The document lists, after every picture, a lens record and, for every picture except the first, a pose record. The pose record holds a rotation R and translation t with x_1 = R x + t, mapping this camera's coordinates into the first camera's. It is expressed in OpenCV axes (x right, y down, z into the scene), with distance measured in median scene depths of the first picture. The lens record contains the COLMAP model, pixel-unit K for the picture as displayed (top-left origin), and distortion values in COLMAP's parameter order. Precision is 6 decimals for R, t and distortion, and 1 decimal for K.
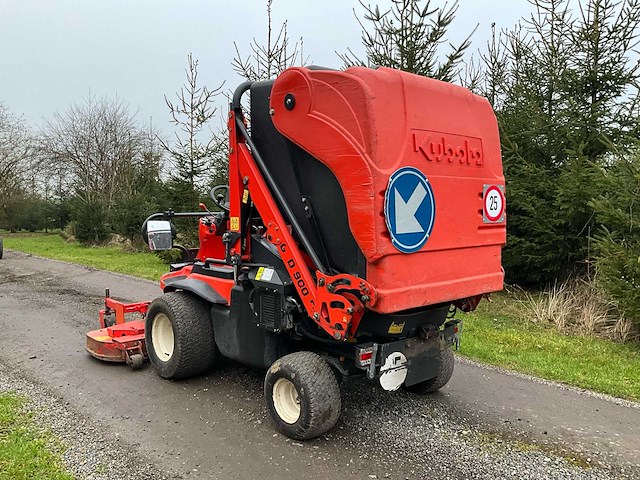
lens RADIAL K [[523.3, 0, 320.0], [0, 523.3, 240.0], [0, 0, 1]] dist [0.102366, -0.185102]
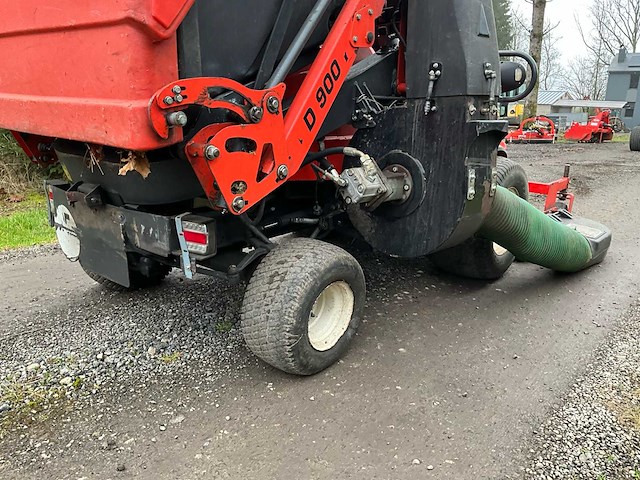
lens RADIAL K [[523.3, 0, 320.0], [0, 523.3, 240.0], [0, 0, 1]] dist [0.102366, -0.185102]
pose [[0.146905, 0.264715, -0.953071, 0.777283], [-0.099403, 0.962598, 0.252039, 0.048936], [0.984143, 0.057713, 0.167724, 1.113324]]
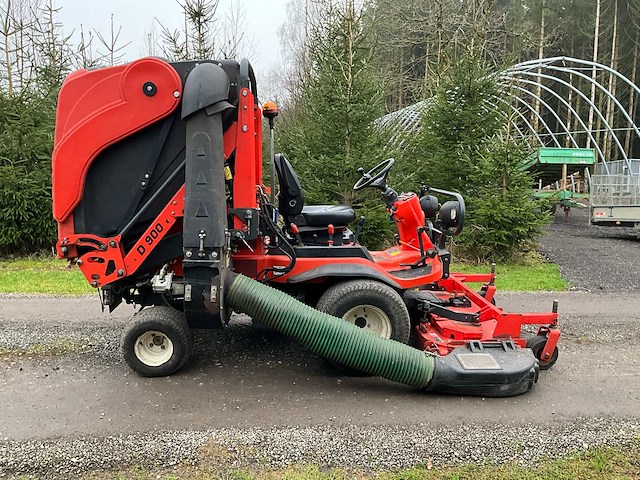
lens RADIAL K [[523.3, 0, 320.0], [0, 523.3, 240.0], [0, 0, 1]] dist [0.102366, -0.185102]
pose [[-0.608354, 0.120996, -0.784389, 0.891754], [-0.068487, 0.976621, 0.203766, -0.203276], [0.790706, 0.177682, -0.585845, 2.112311]]
